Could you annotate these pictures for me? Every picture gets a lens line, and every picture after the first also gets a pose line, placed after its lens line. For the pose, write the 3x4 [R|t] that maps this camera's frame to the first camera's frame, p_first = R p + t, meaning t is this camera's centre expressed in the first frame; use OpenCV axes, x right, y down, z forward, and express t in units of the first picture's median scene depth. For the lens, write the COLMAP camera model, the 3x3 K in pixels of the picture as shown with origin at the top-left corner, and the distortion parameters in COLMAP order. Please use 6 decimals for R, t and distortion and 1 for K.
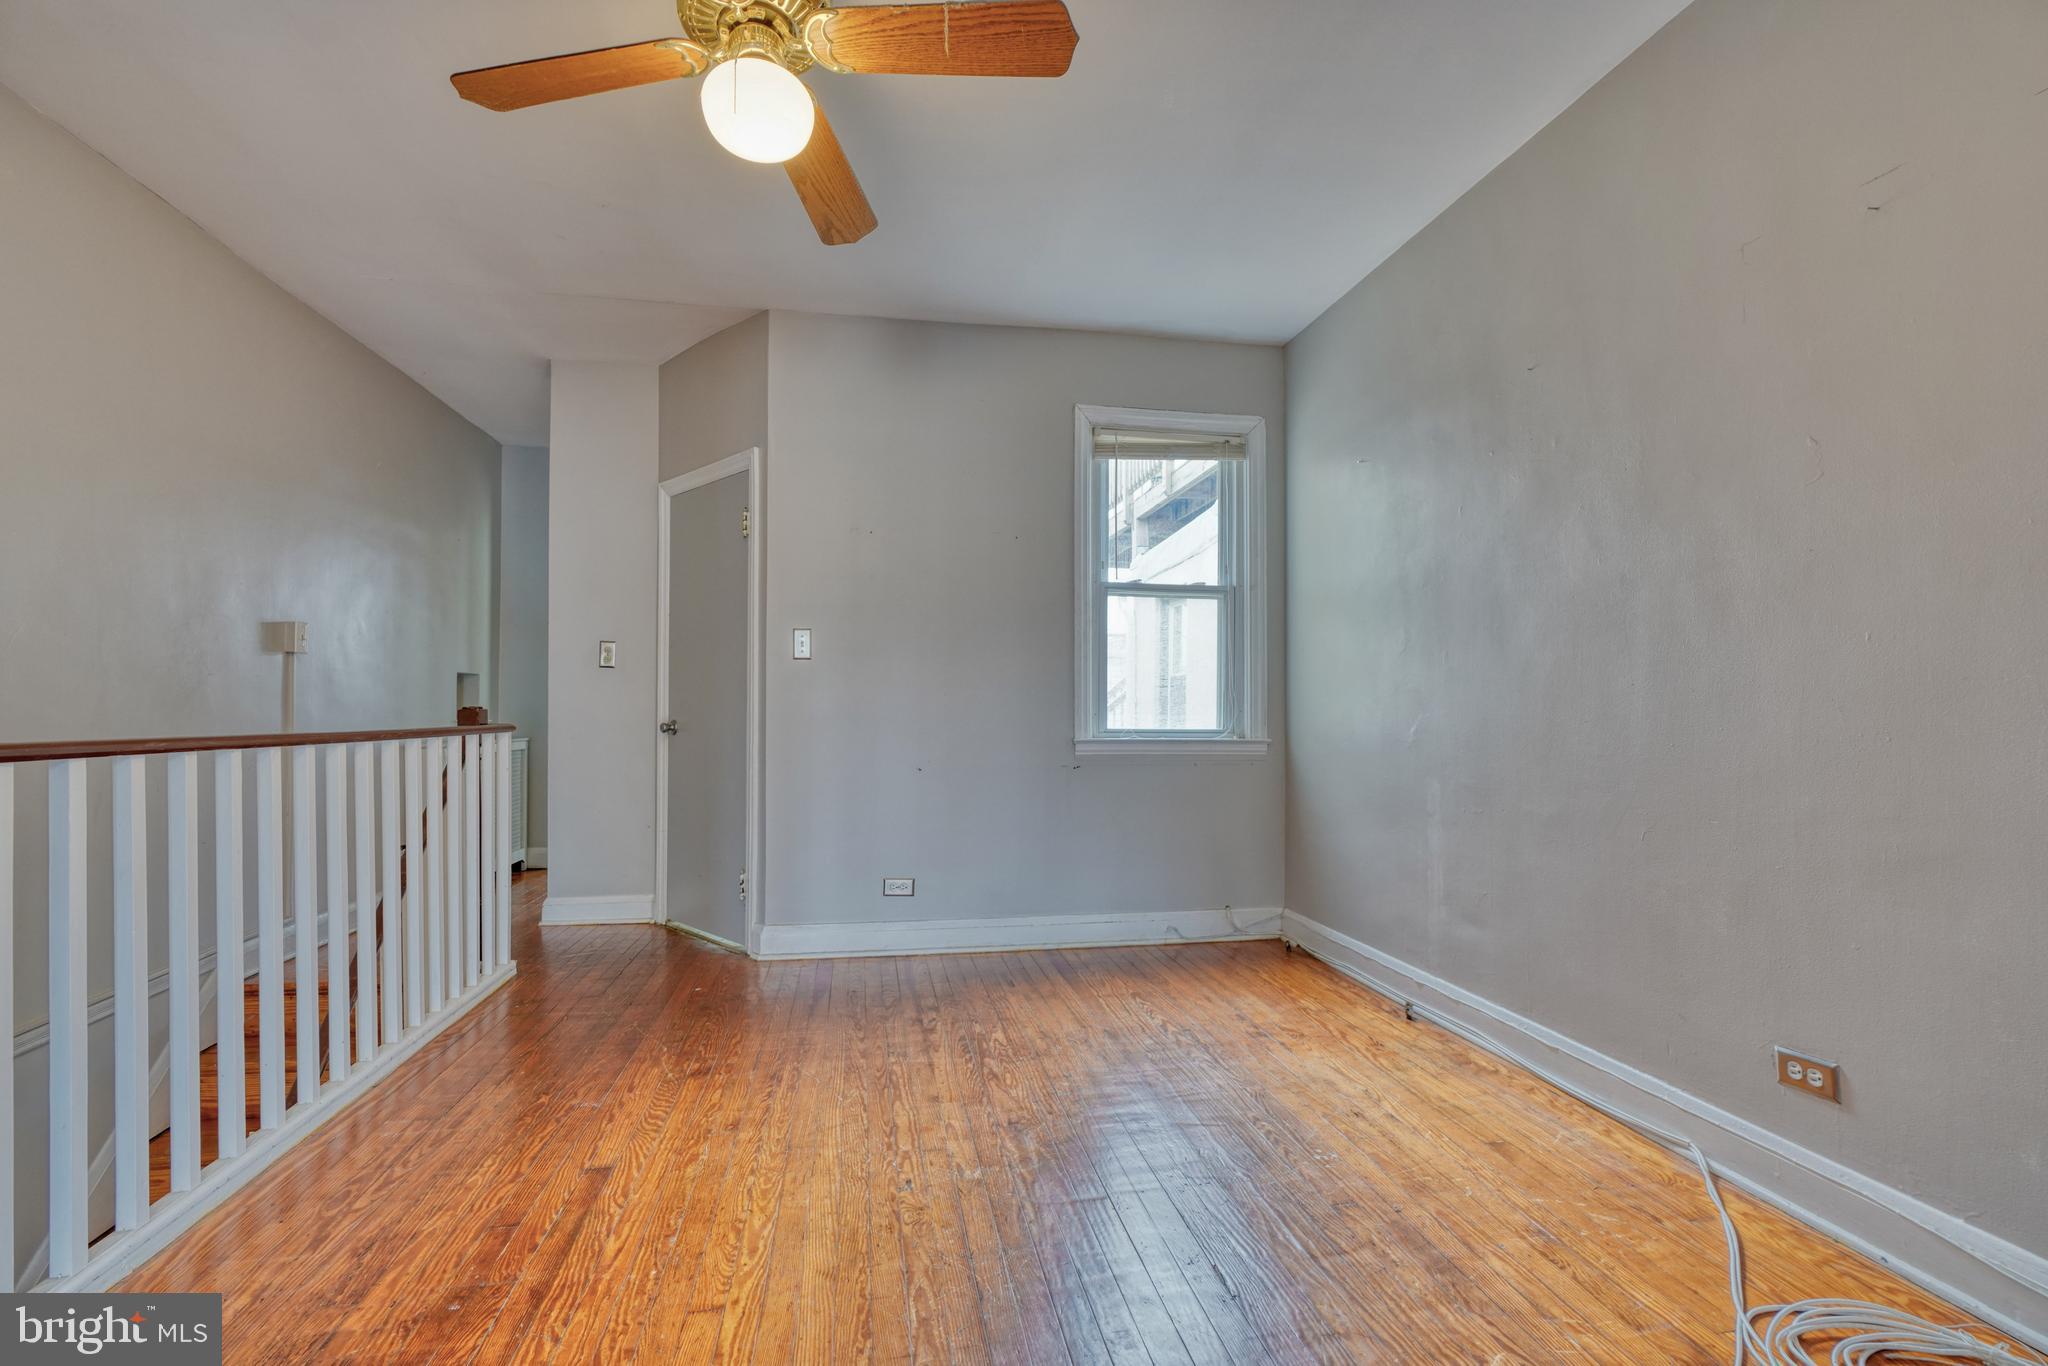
lens RADIAL K [[922.0, 0, 1012.0], [0, 922.0, 716.0], [0, 0, 1]] dist [-0.008641, 0.003260]
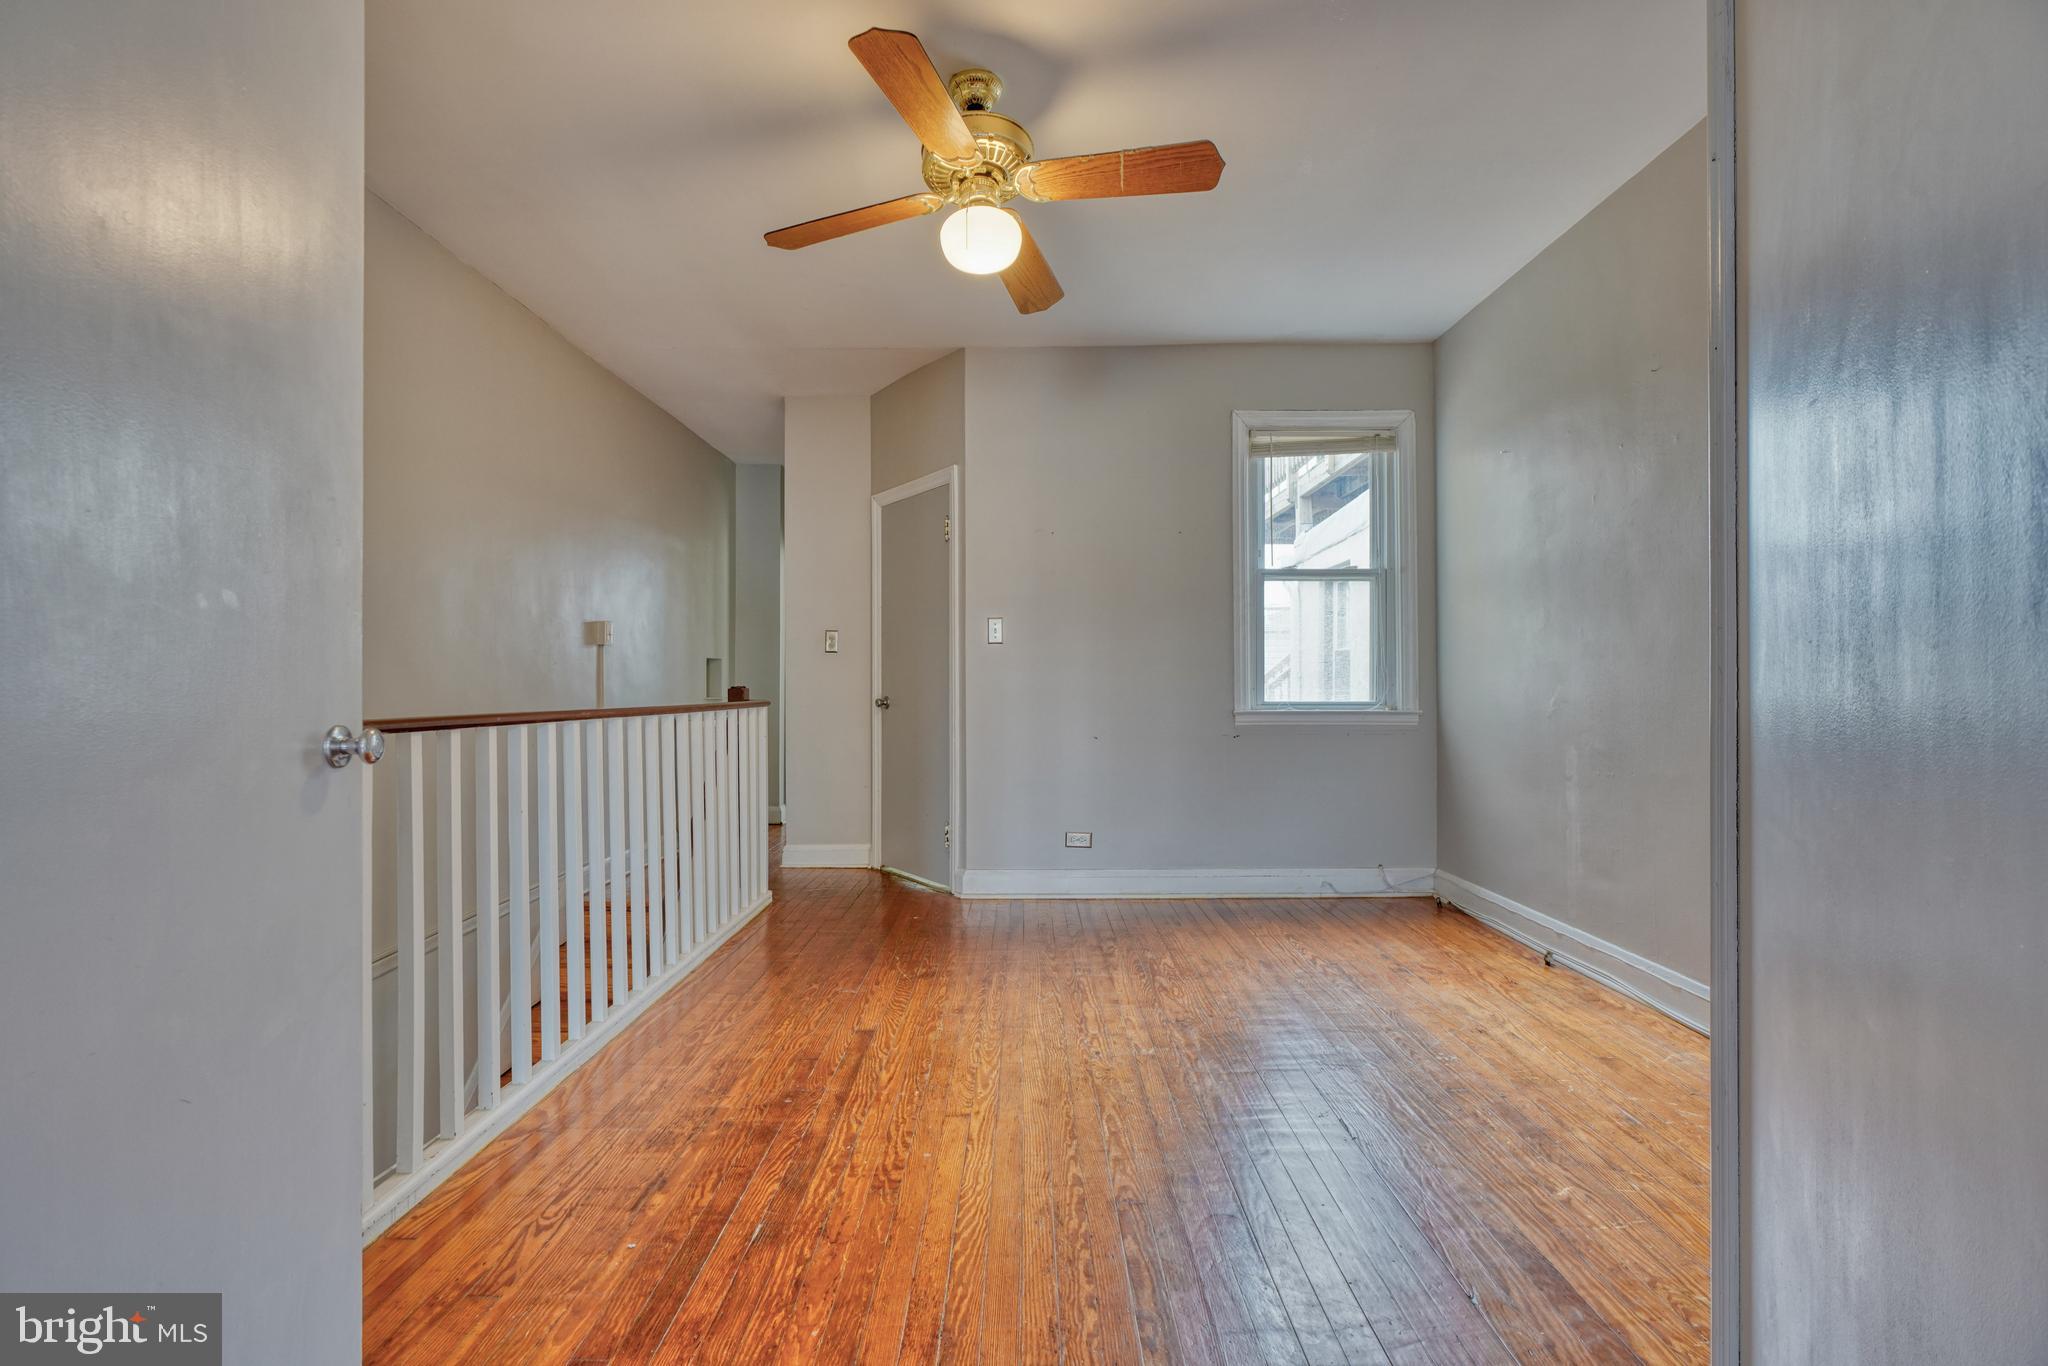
lens RADIAL K [[922.0, 0, 1008.6], [0, 922.0, 691.6], [0, 0, 1]] dist [-0.008641, 0.003260]
pose [[0.983516, -0.007100, -0.180681, 0.001004], [0.007053, 0.999975, -0.000901, 0.000914], [0.180683, -0.000388, 0.983541, -0.191998]]
